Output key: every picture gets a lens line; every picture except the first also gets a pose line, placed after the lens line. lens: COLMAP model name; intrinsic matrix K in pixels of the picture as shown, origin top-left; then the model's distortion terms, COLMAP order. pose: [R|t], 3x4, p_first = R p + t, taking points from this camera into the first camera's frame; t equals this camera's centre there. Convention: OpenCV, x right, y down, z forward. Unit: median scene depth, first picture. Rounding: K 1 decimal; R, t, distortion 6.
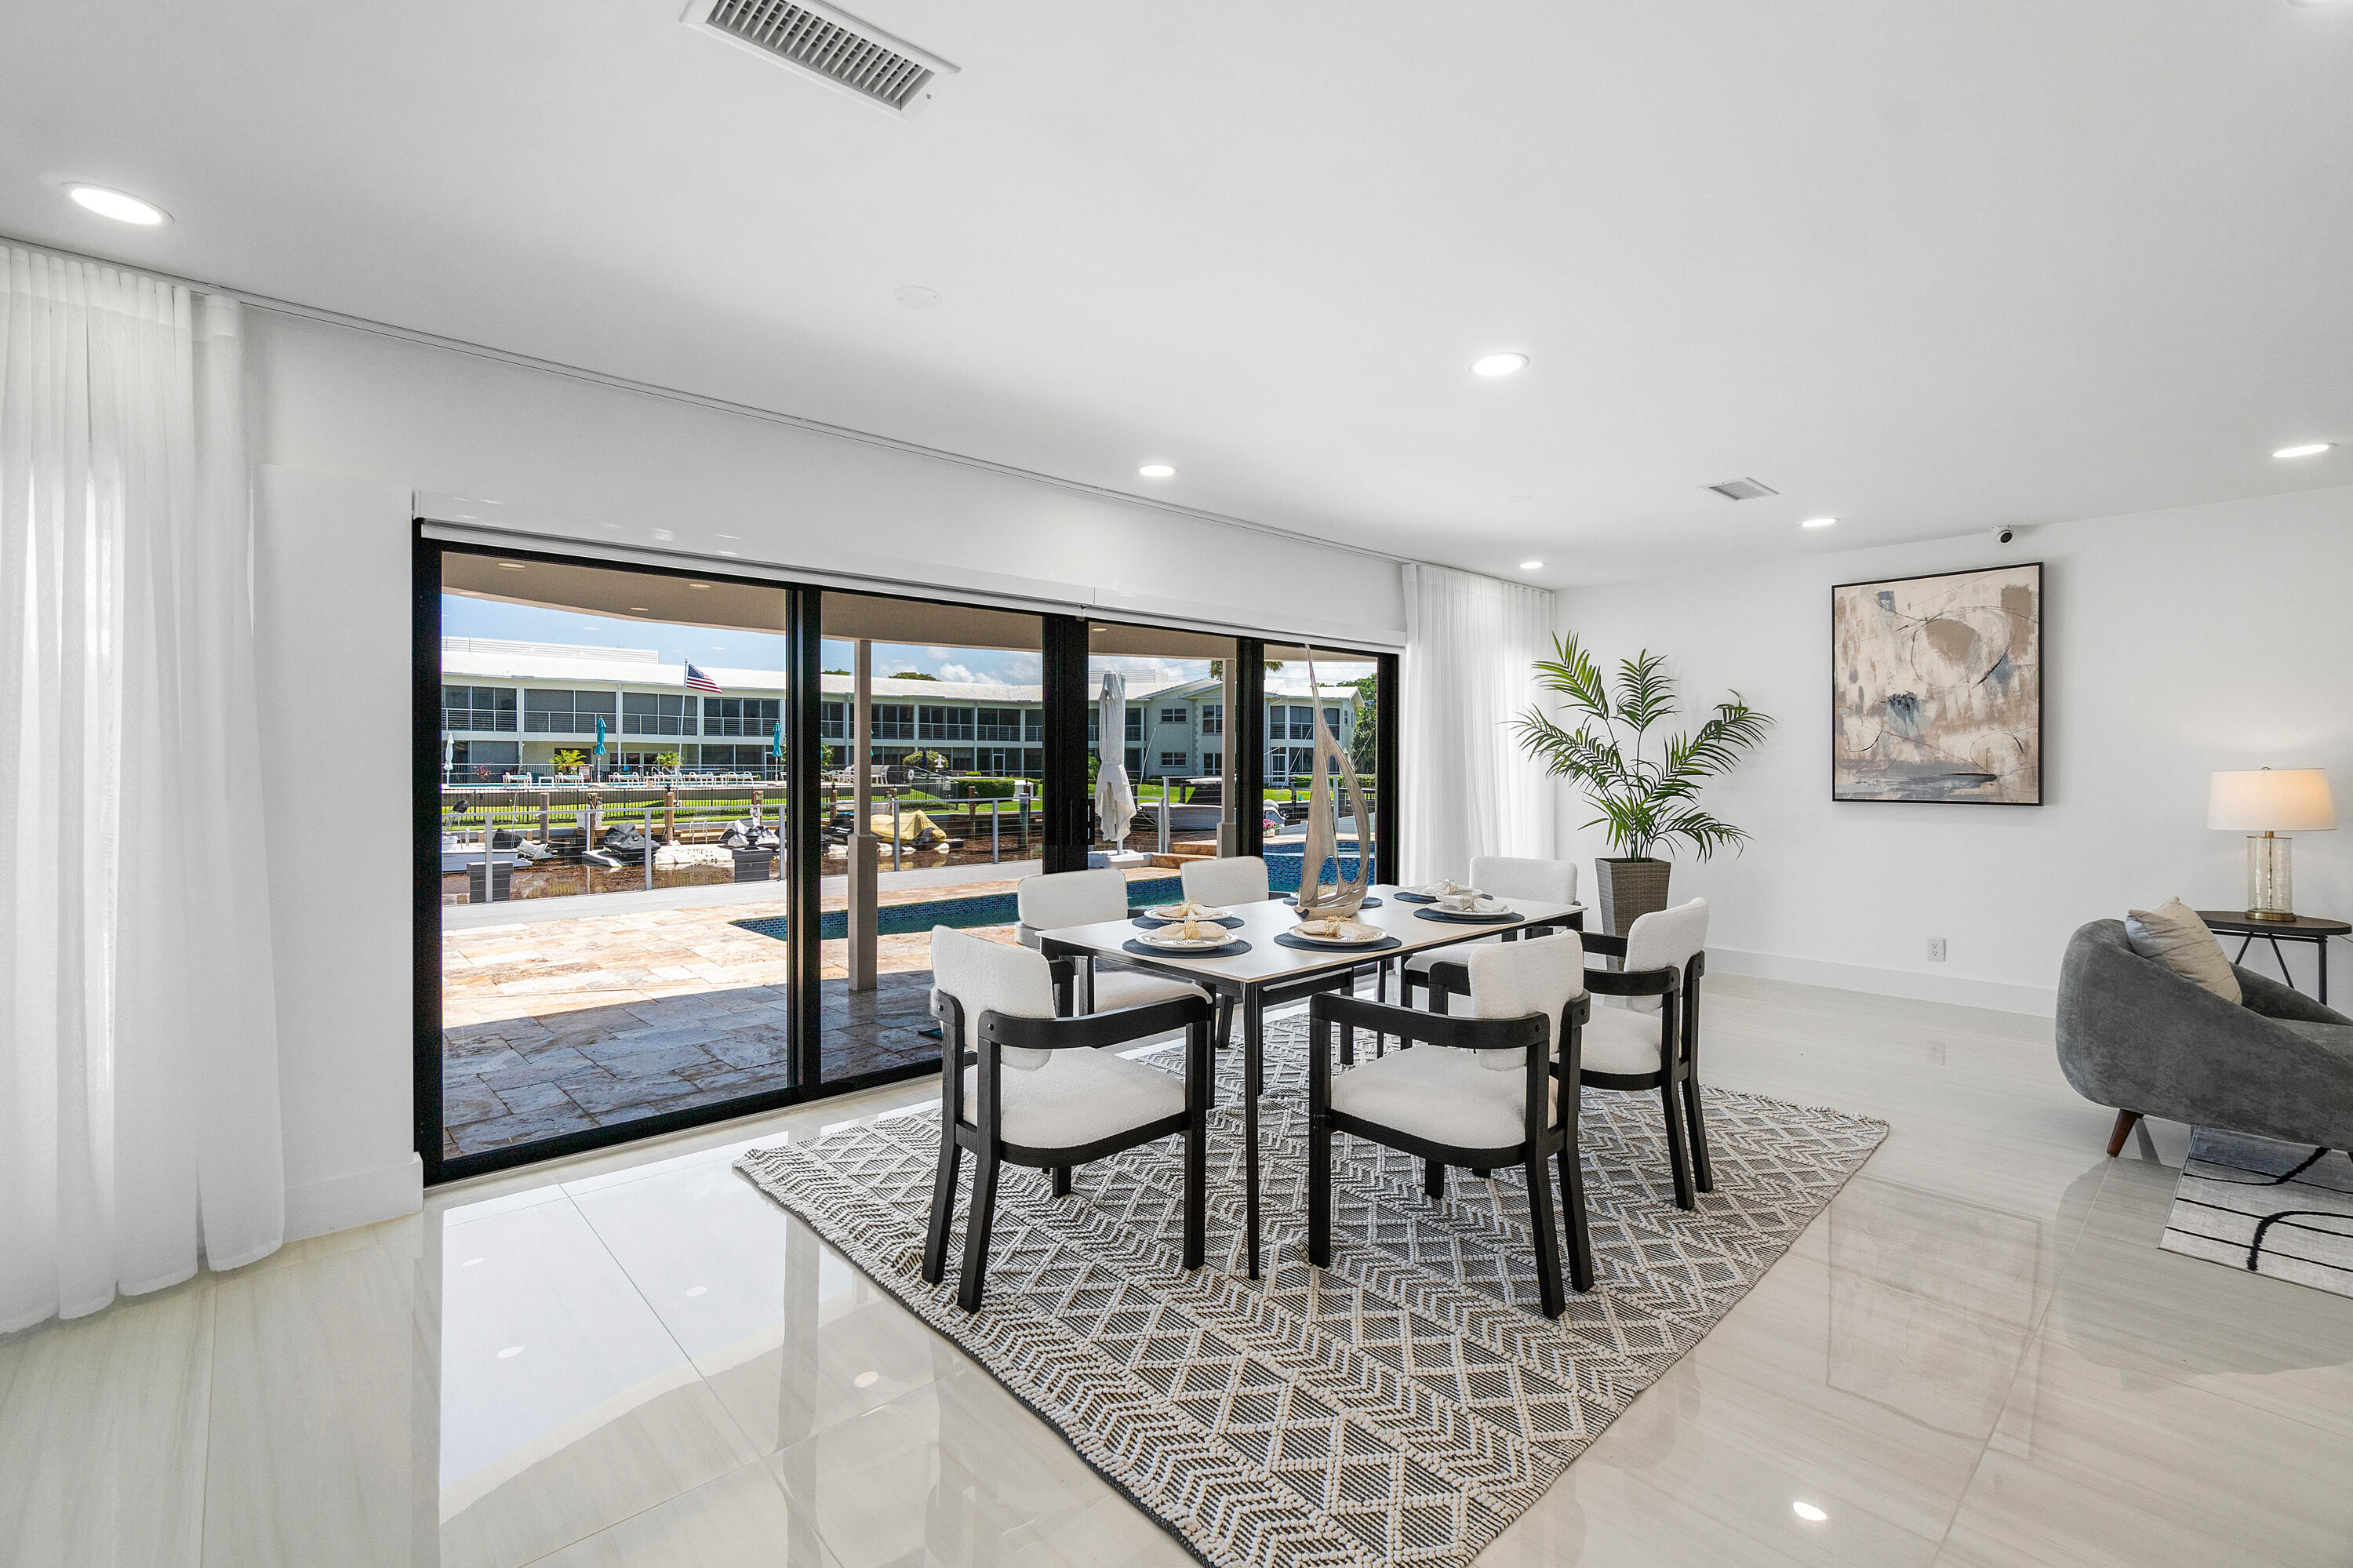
lens RADIAL K [[1038.6, 0, 1182.9], [0, 1038.6, 758.3], [0, 0, 1]] dist [-0.010791, 0.002978]
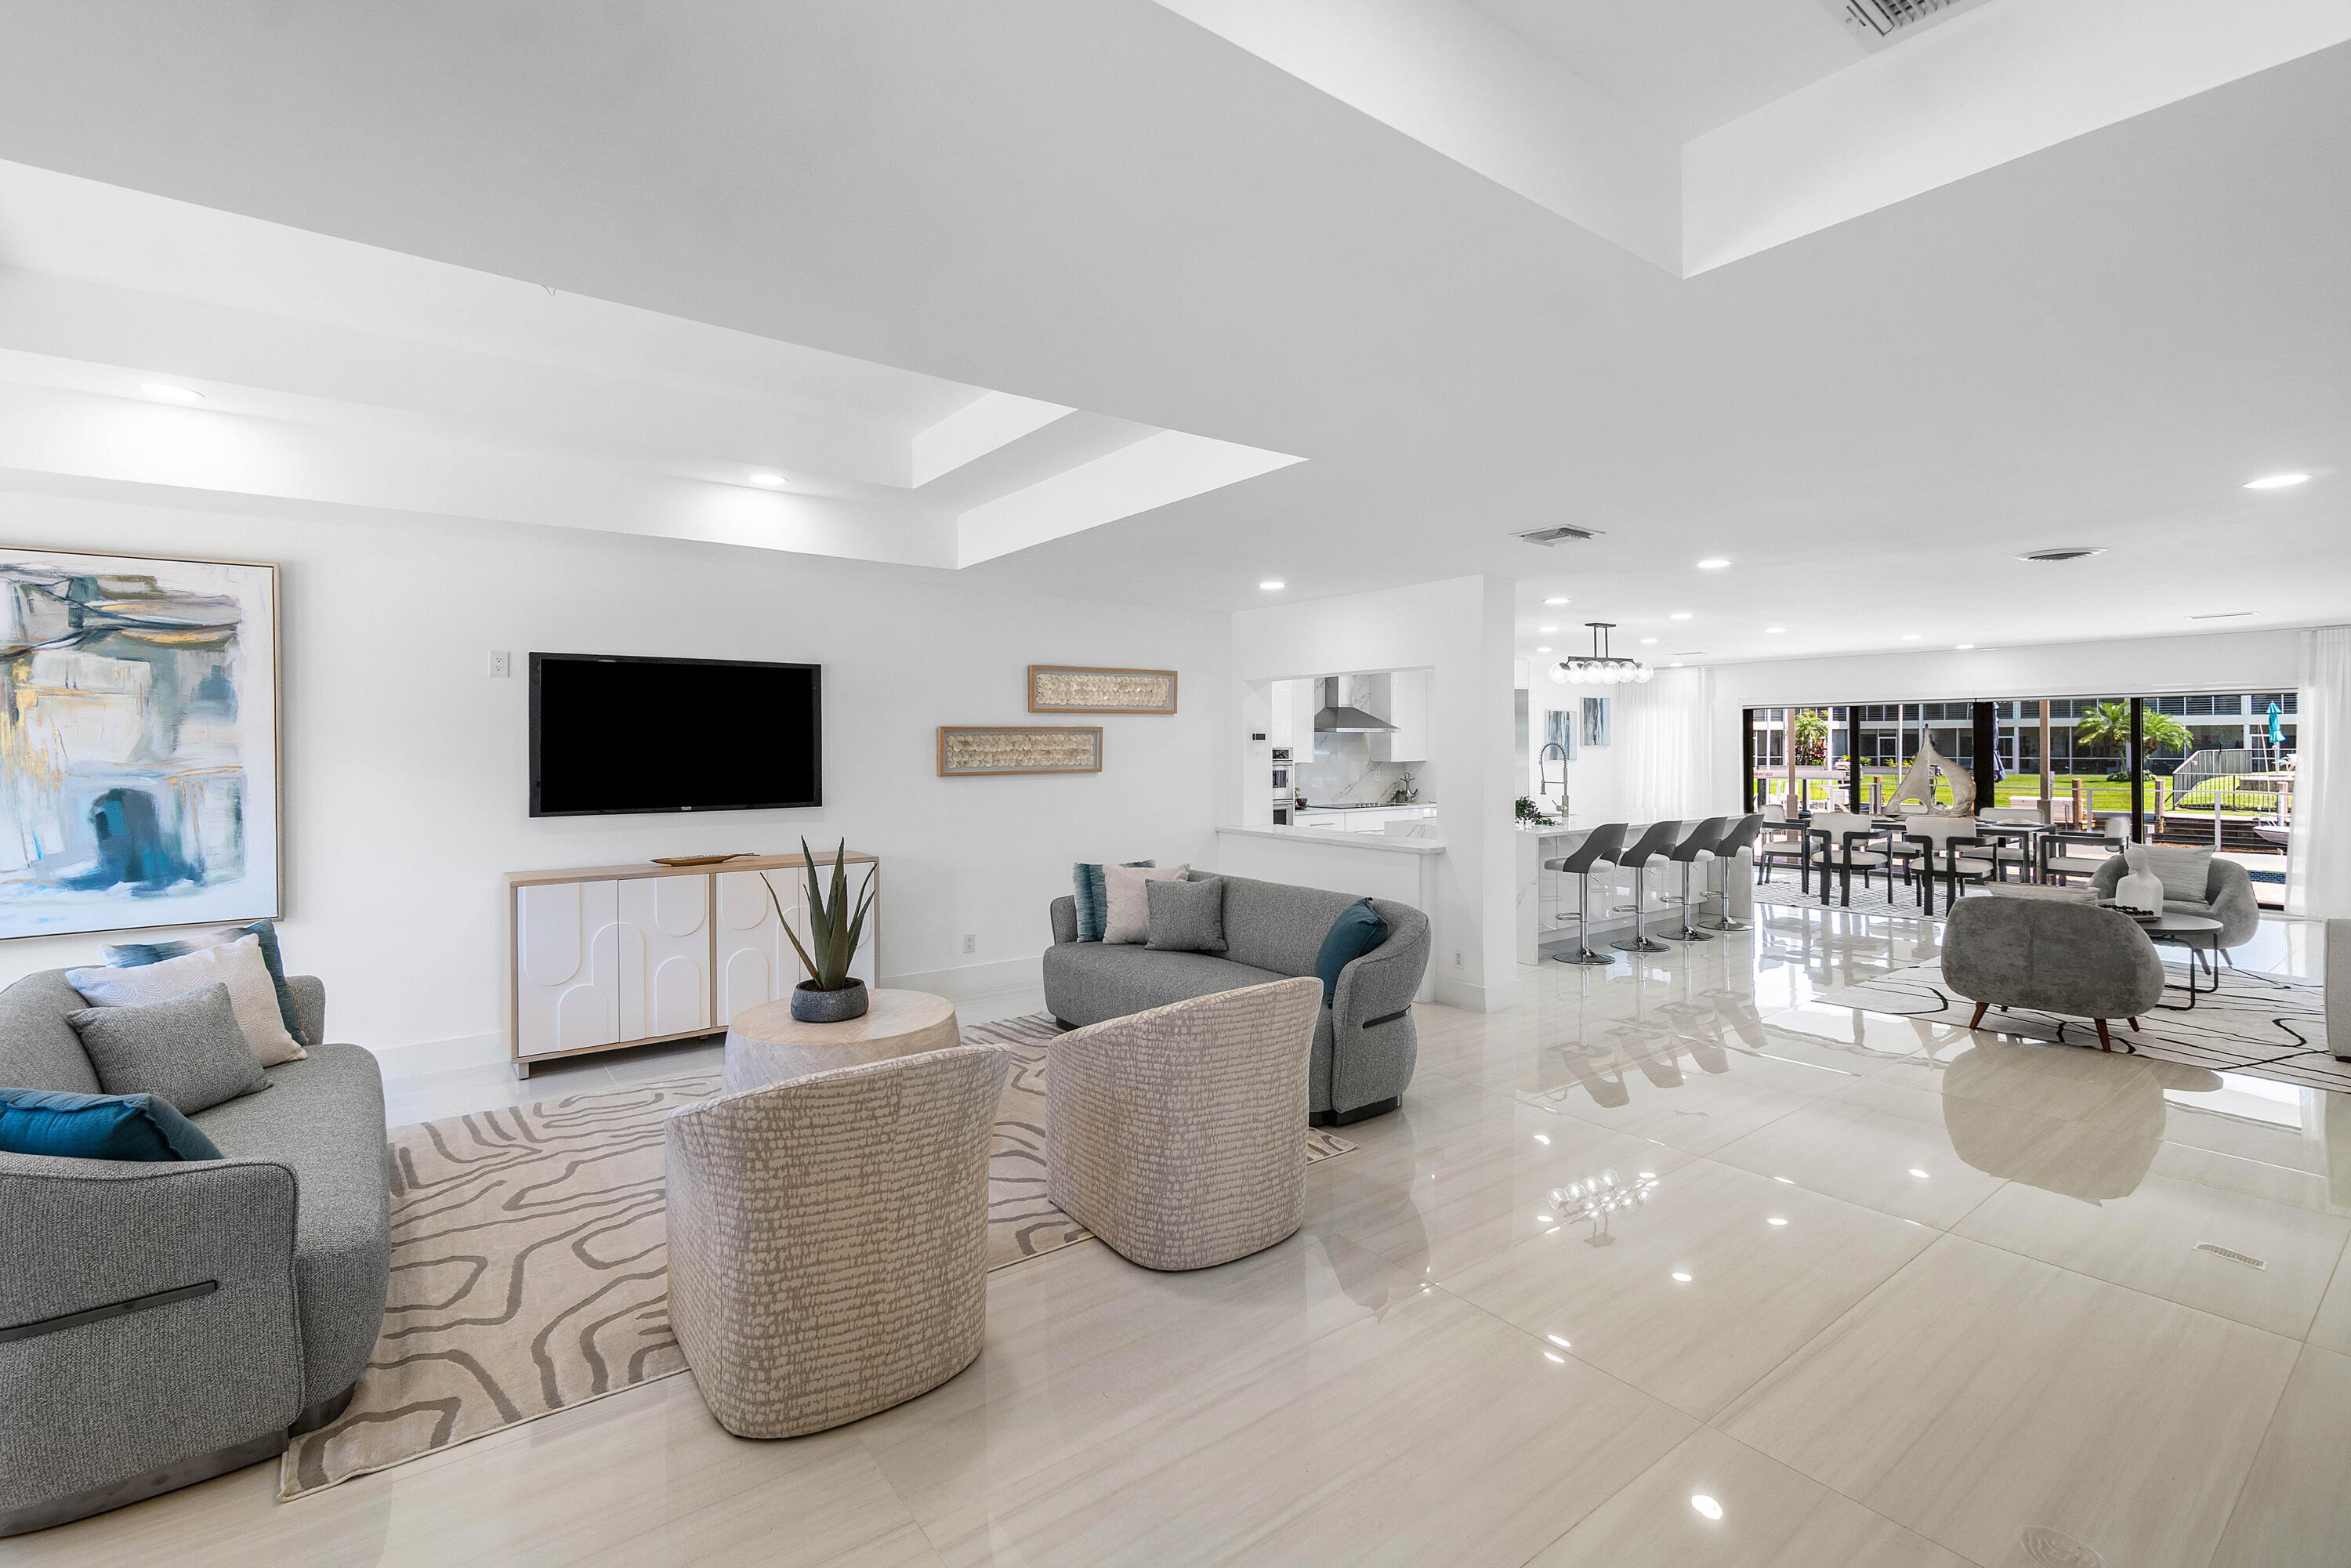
lens RADIAL K [[1037.6, 0, 1188.0], [0, 1037.6, 751.3], [0, 0, 1]] dist [-0.010791, 0.002978]
pose [[-0.086018, 0.003688, -0.996287, 1.854295], [0.007950, 0.999964, 0.003015, -0.037290], [0.996262, -0.007661, -0.086044, -0.449567]]
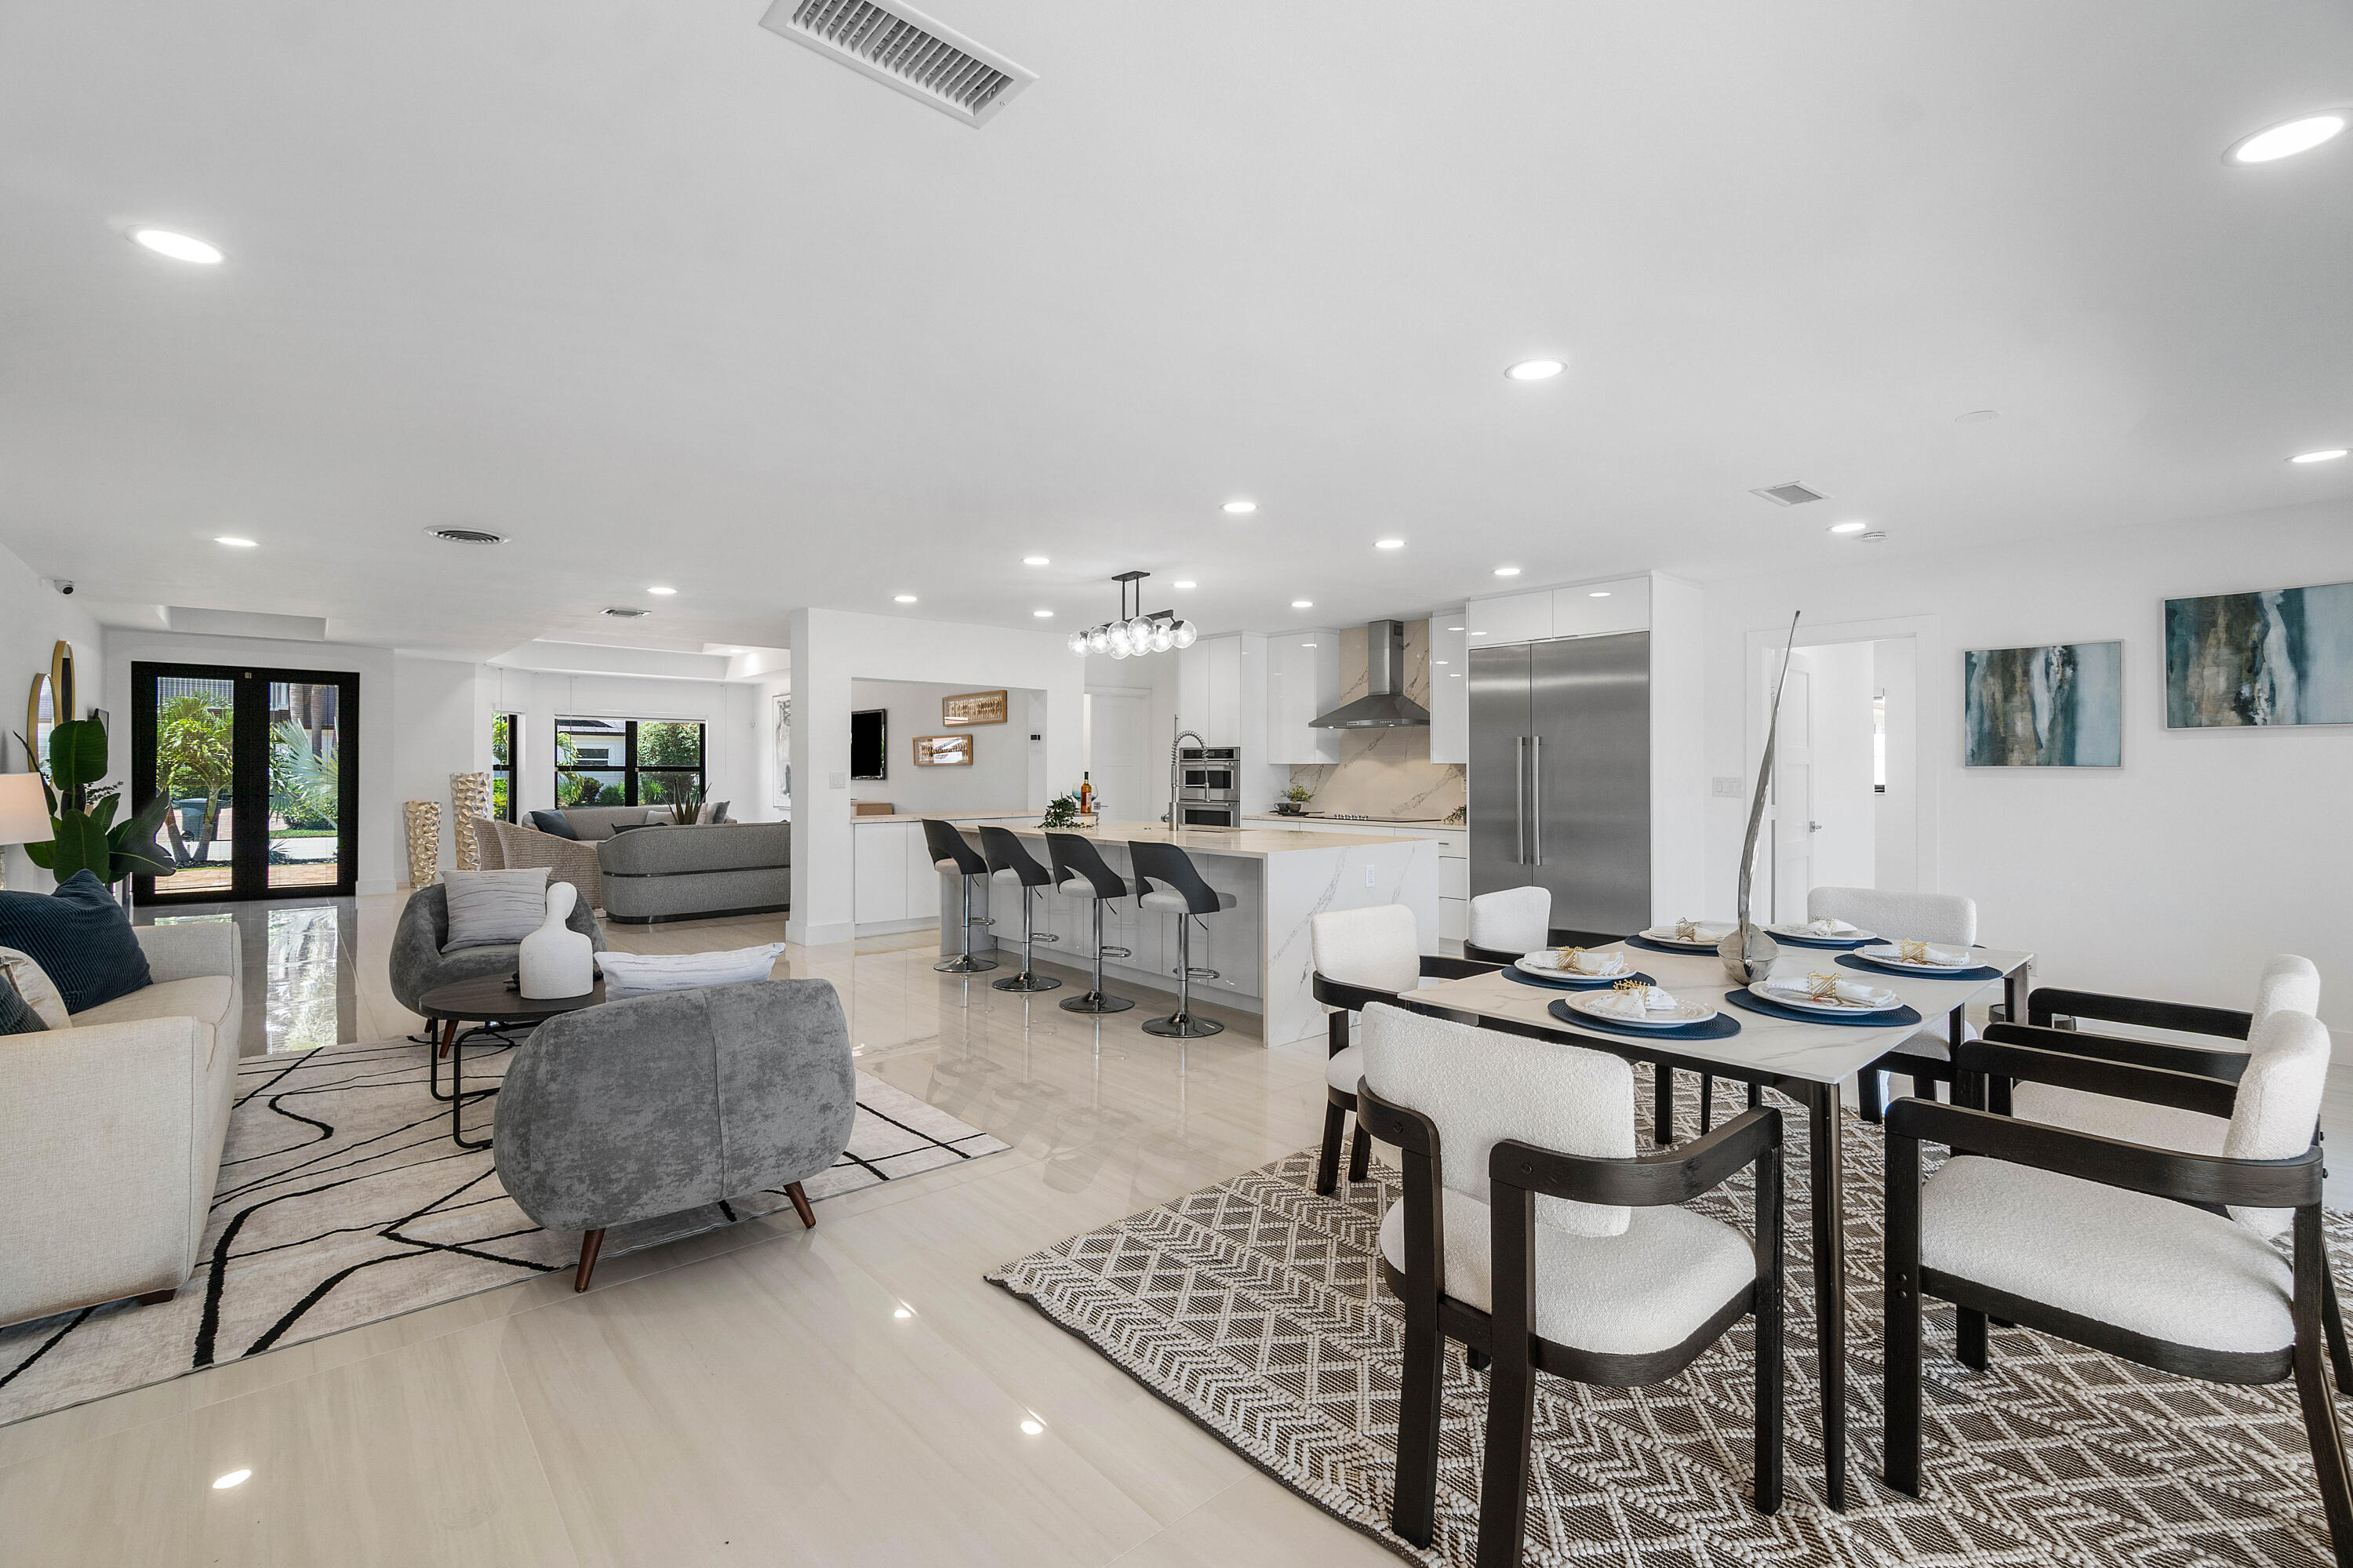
lens RADIAL K [[1038.6, 0, 1191.5], [0, 1038.6, 782.5], [0, 0, 1]] dist [-0.010791, 0.002978]
pose [[-0.999893, -0.005341, 0.013596, 0.325490], [-0.005283, 0.999977, 0.004312, 0.007625], [-0.013619, 0.004239, -0.999898, 1.044029]]
